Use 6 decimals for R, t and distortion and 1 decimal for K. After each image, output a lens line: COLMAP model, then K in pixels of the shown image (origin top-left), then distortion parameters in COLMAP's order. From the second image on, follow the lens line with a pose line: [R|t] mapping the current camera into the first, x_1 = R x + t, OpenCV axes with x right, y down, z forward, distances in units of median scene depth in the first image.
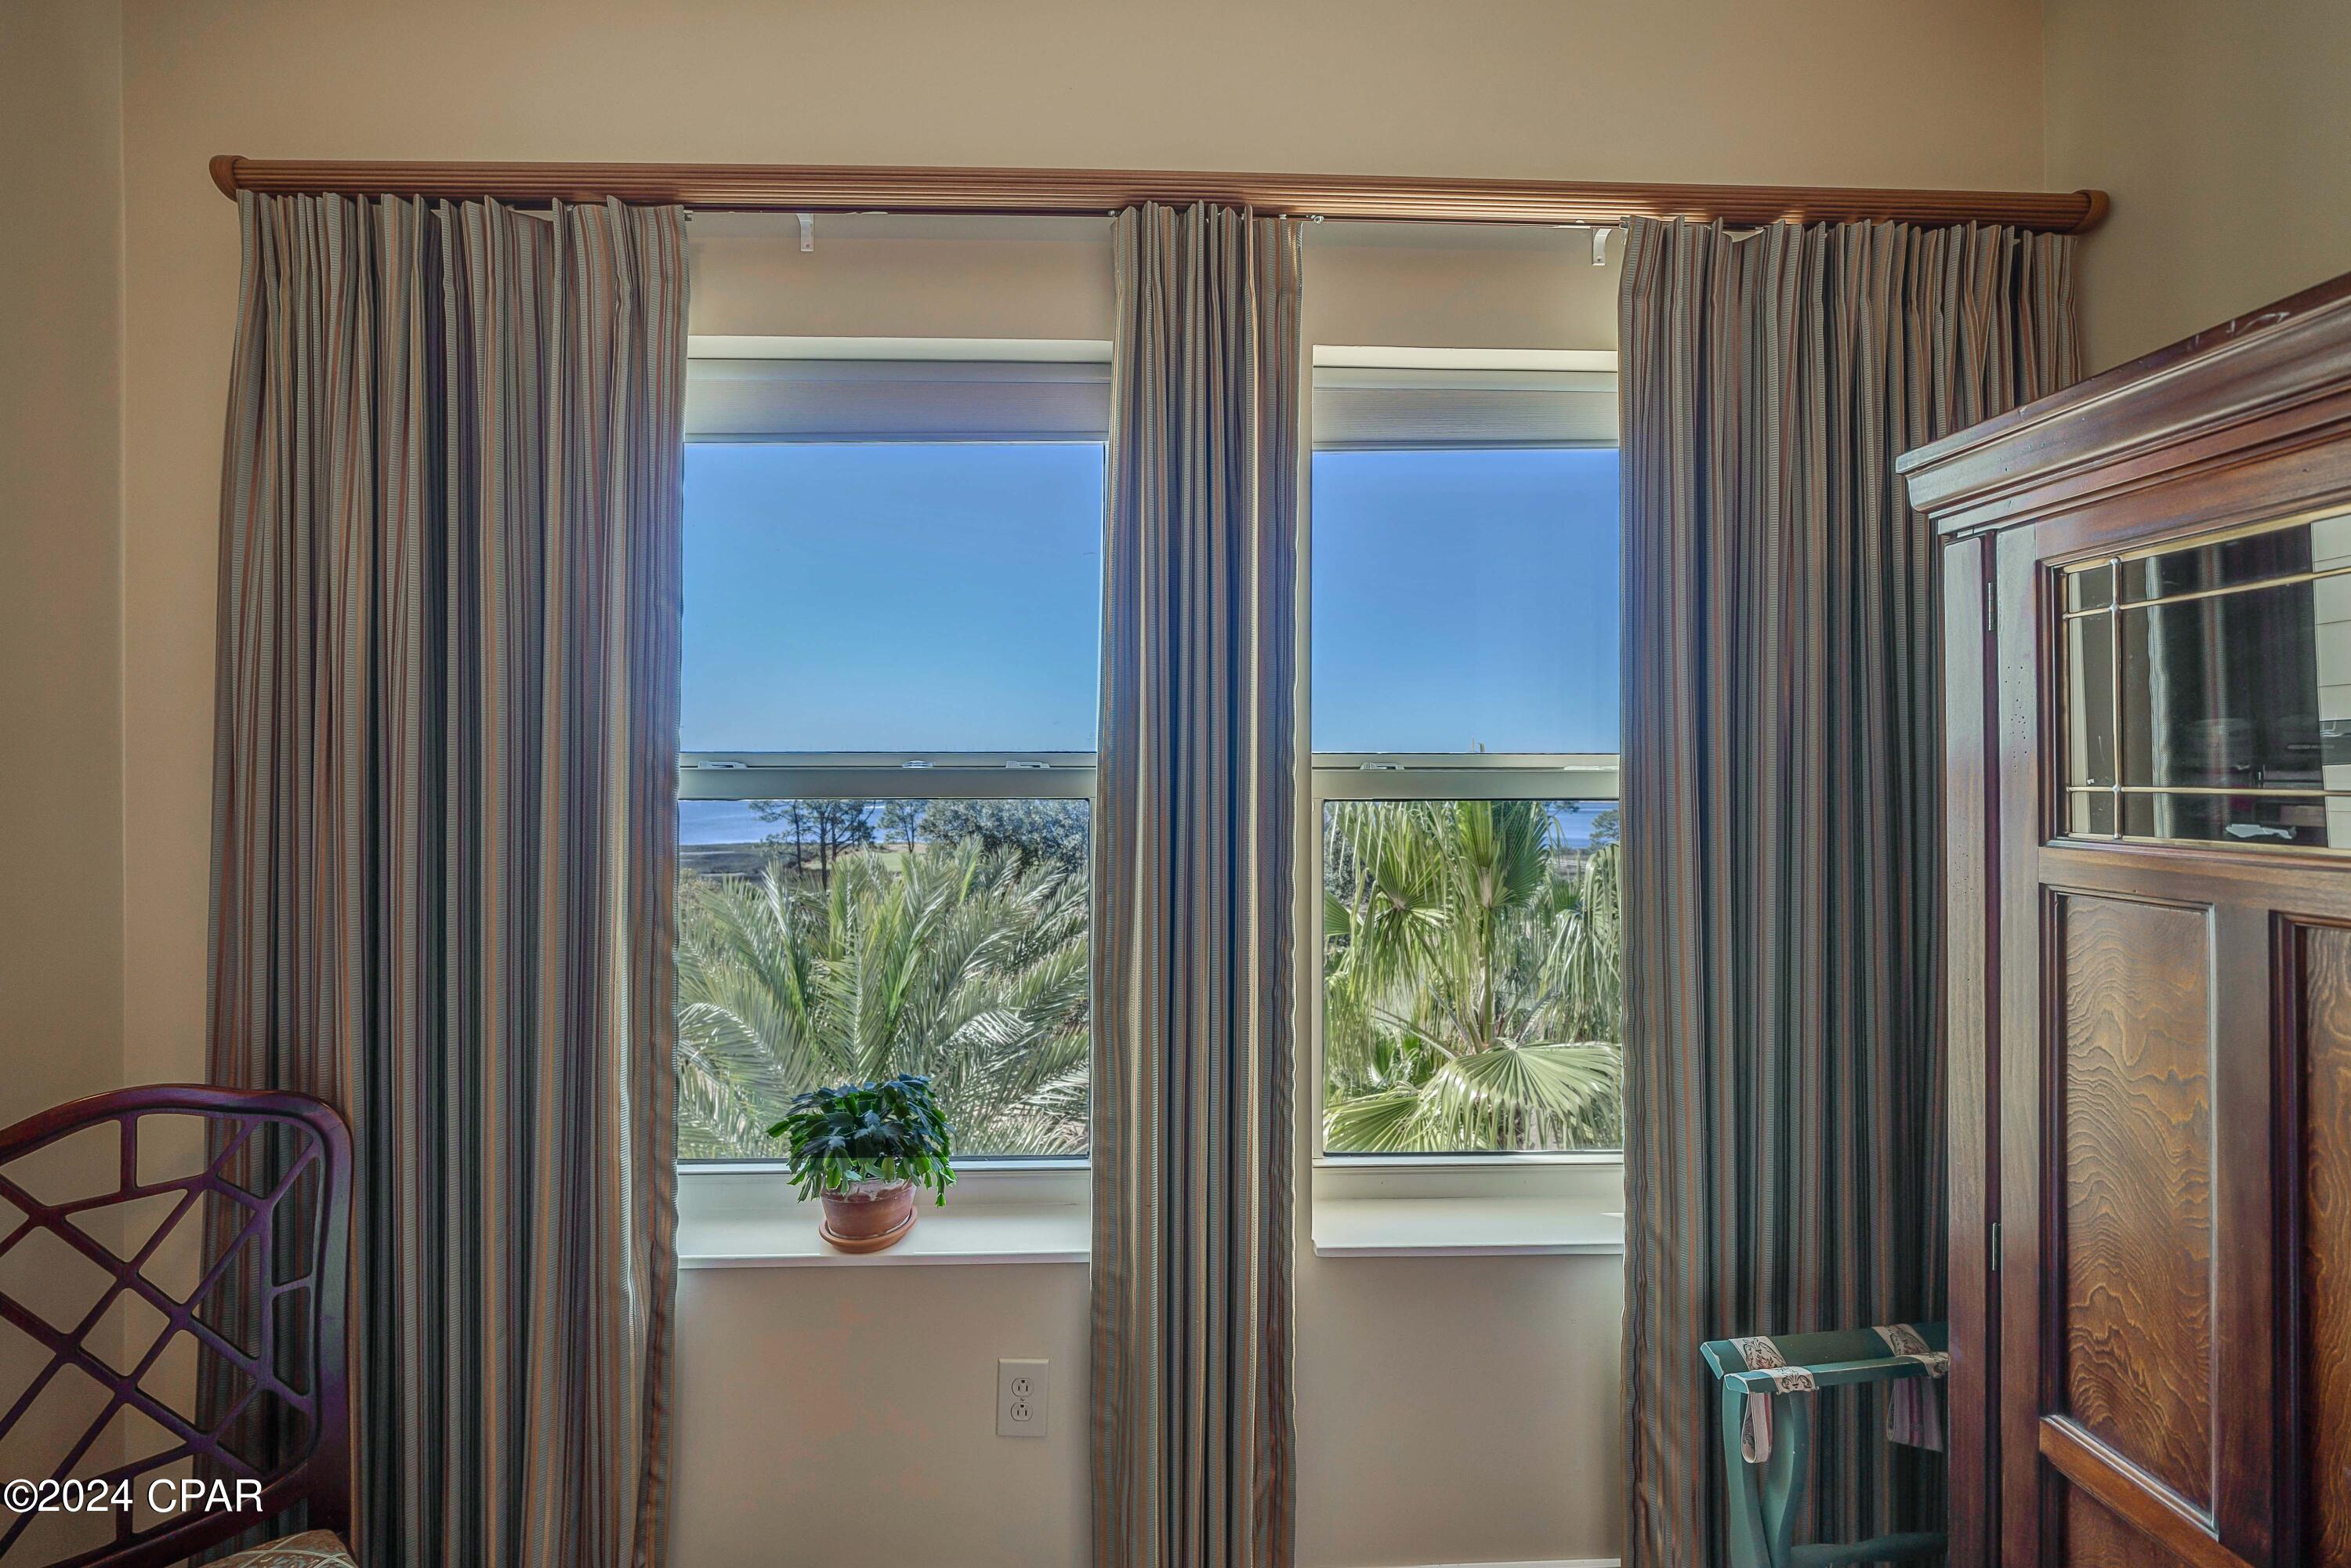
lens RADIAL K [[827.9, 0, 1158.4], [0, 827.9, 786.3], [0, 0, 1]] dist [-0.003567, -0.000161]
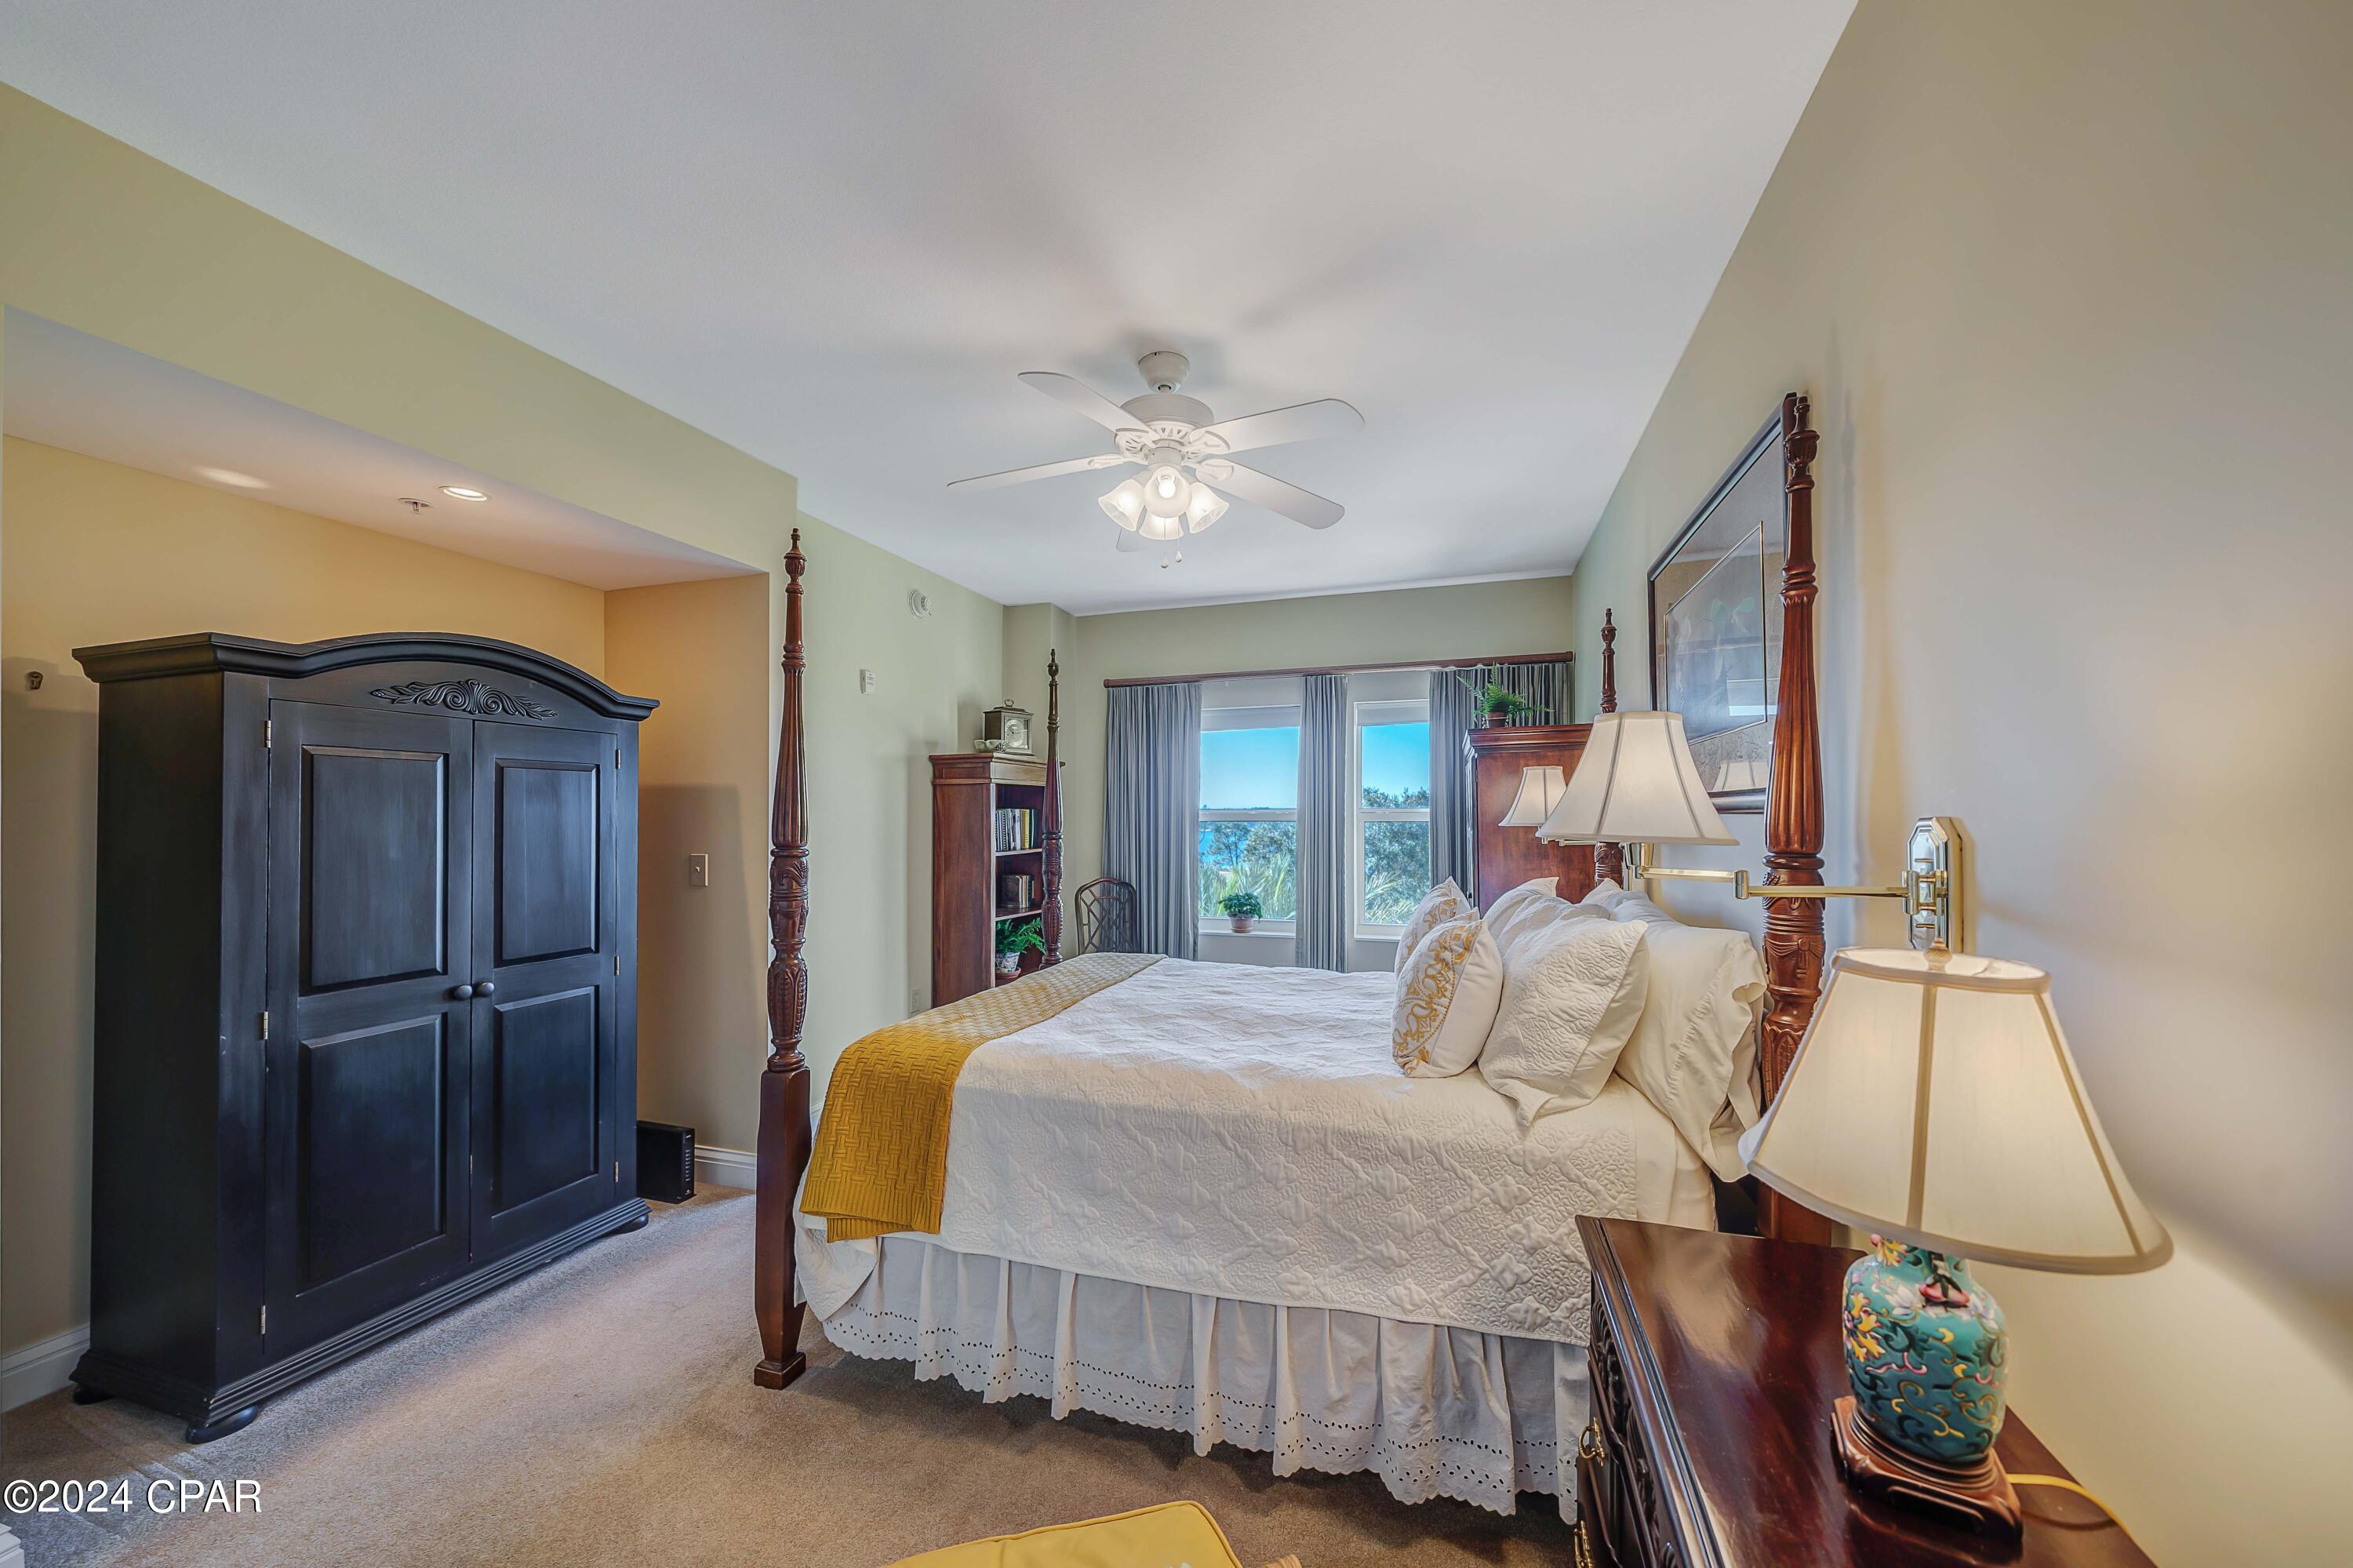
lens RADIAL K [[828.7, 0, 1159.4], [0, 828.7, 786.3], [0, 0, 1]] dist [-0.003567, -0.000161]
pose [[0.928932, -0.011934, -0.370058, 0.793670], [-0.002155, 0.999289, -0.037636, -0.000112], [0.370244, 0.035758, 0.928246, -2.967525]]
